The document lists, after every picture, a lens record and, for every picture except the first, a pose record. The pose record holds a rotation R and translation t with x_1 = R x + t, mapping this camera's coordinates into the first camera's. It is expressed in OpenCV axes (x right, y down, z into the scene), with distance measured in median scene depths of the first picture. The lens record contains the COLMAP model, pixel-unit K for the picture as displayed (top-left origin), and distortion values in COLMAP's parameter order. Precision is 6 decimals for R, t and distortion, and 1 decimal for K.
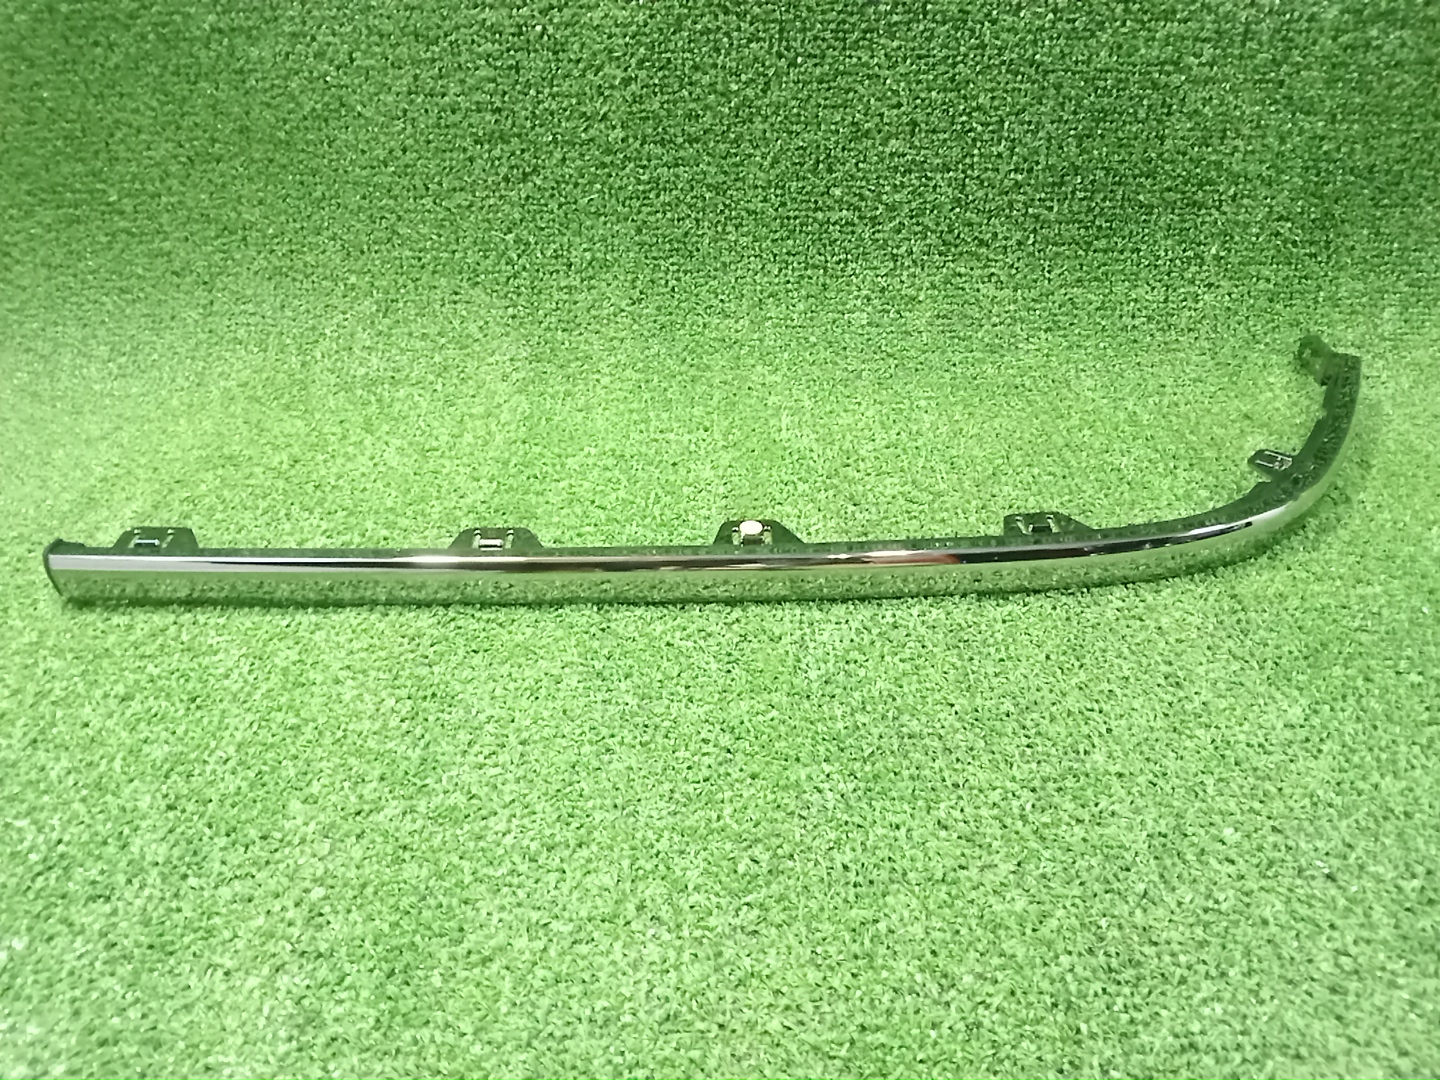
lens RADIAL K [[1062.8, 0, 736.5], [0, 1062.8, 543.3], [0, 0, 1]] dist [0.040833, -0.092114]
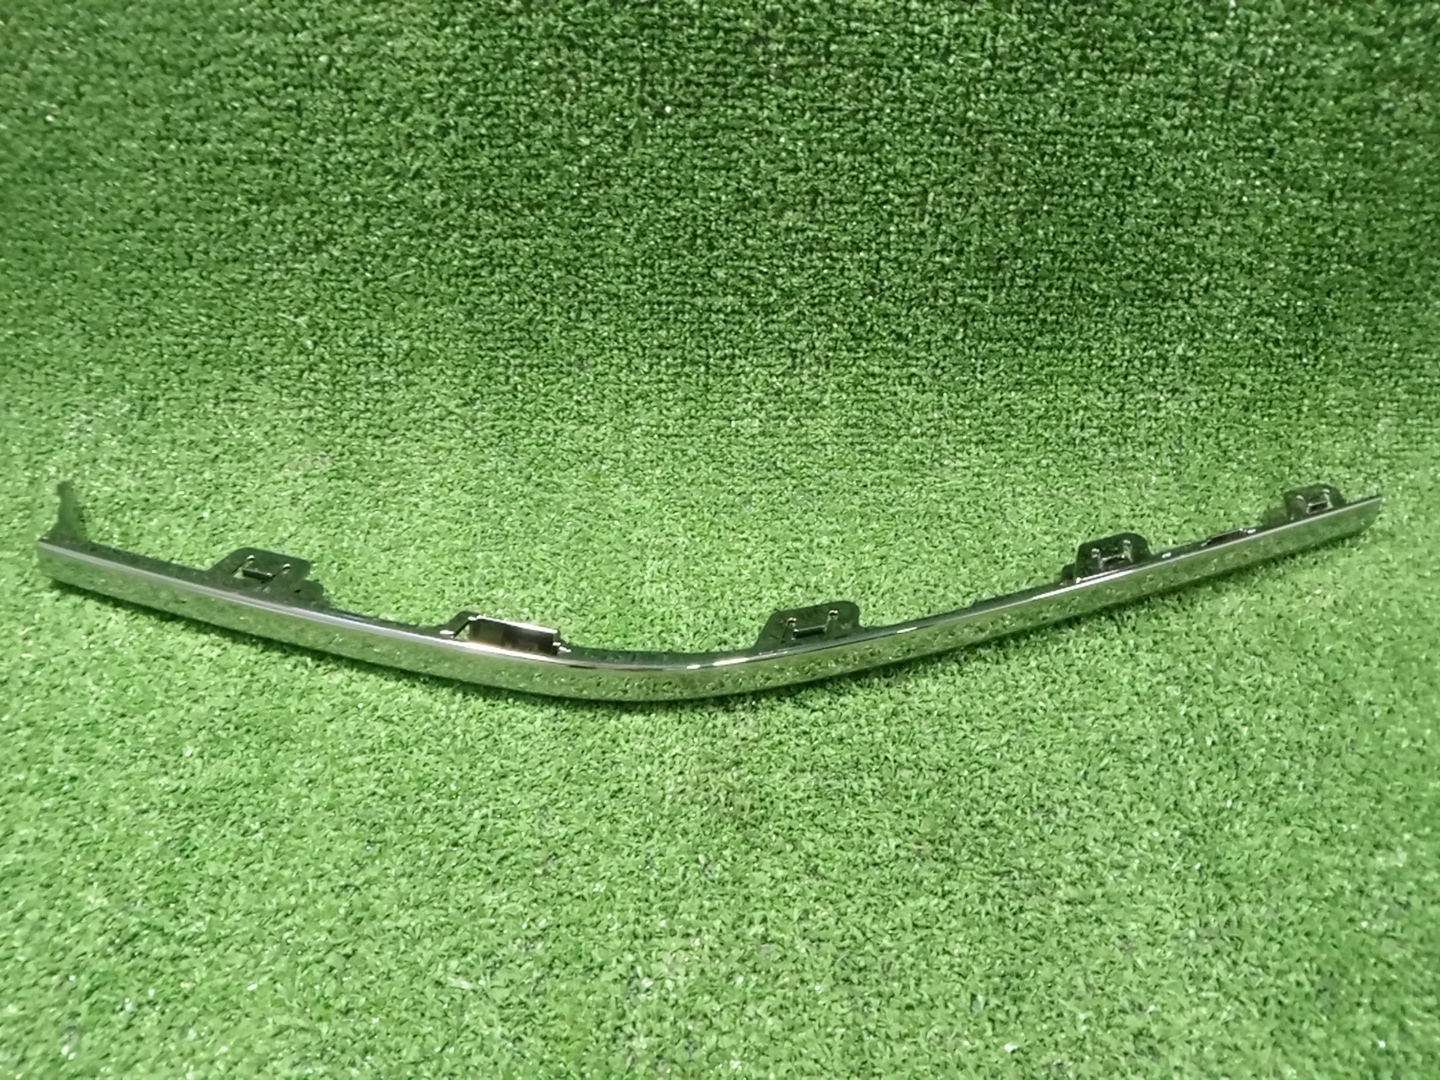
lens RADIAL K [[1062.8, 0, 735.2], [0, 1062.8, 545.0], [0, 0, 1]] dist [0.040833, -0.092114]
pose [[0.998319, 0.004844, 0.057757, 0.090191], [-0.005870, 0.999828, 0.017610, -0.209407], [-0.057662, -0.017920, 0.998175, 0.302322]]
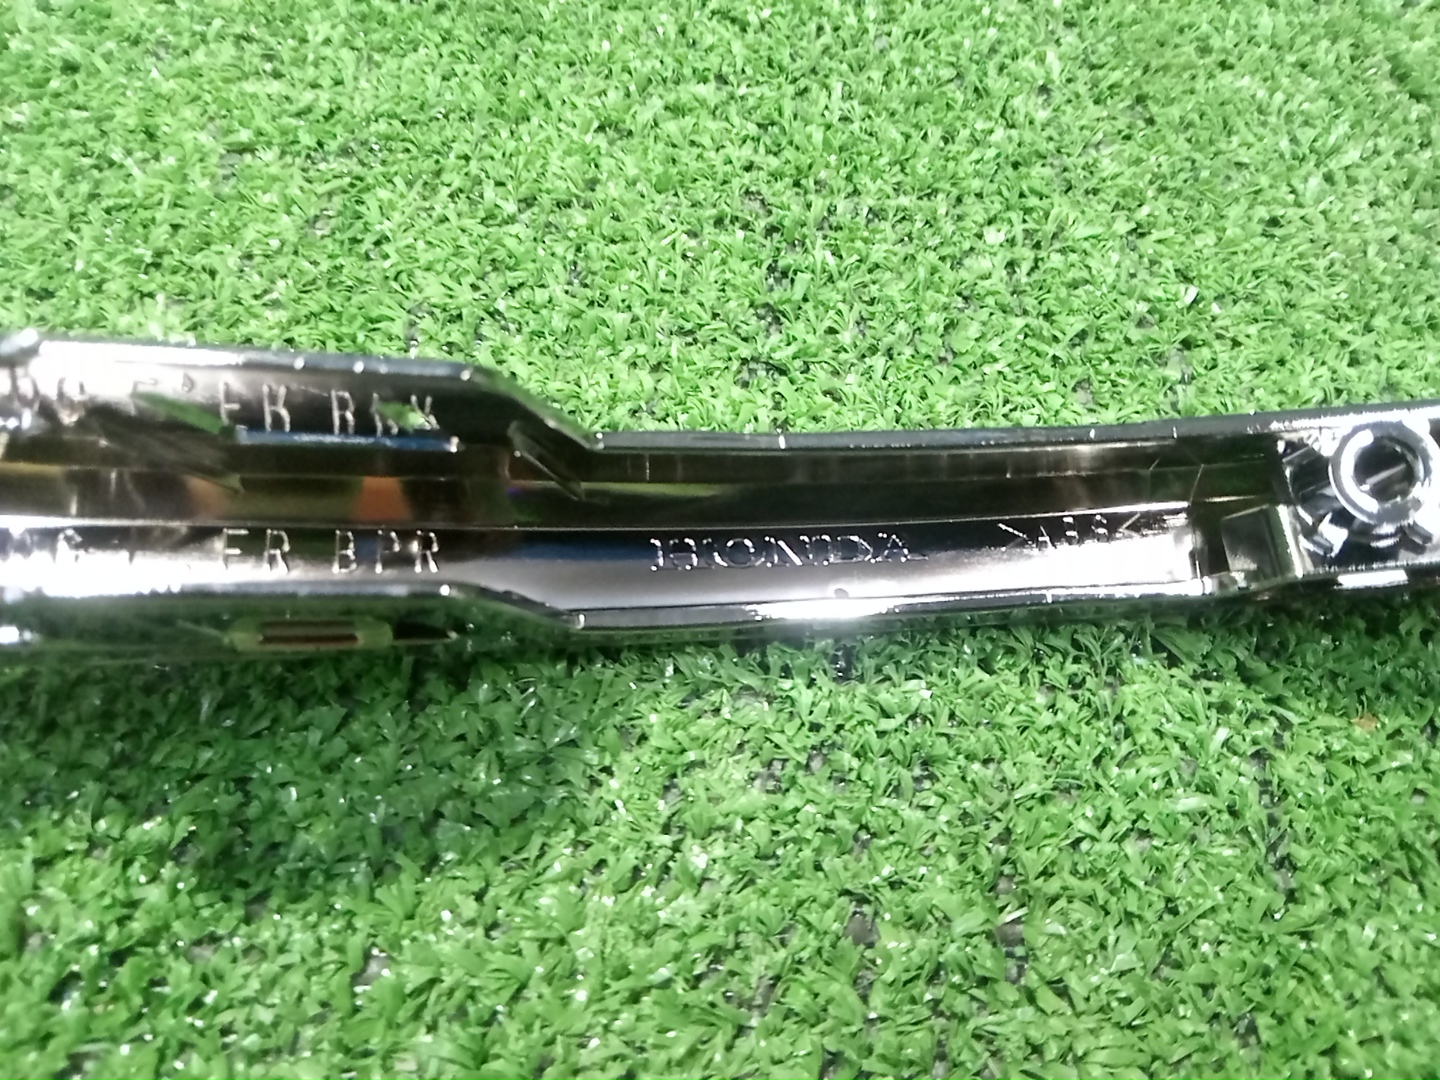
lens RADIAL K [[1113.7, 0, 752.3], [0, 1113.7, 546.4], [0, 0, 1]] dist [0.004370, -0.069274]
pose [[0.993330, 0.073556, 0.088797, -0.171509], [-0.104934, 0.895876, 0.431735, -0.044991], [-0.047794, -0.438173, 0.897619, 0.748956]]
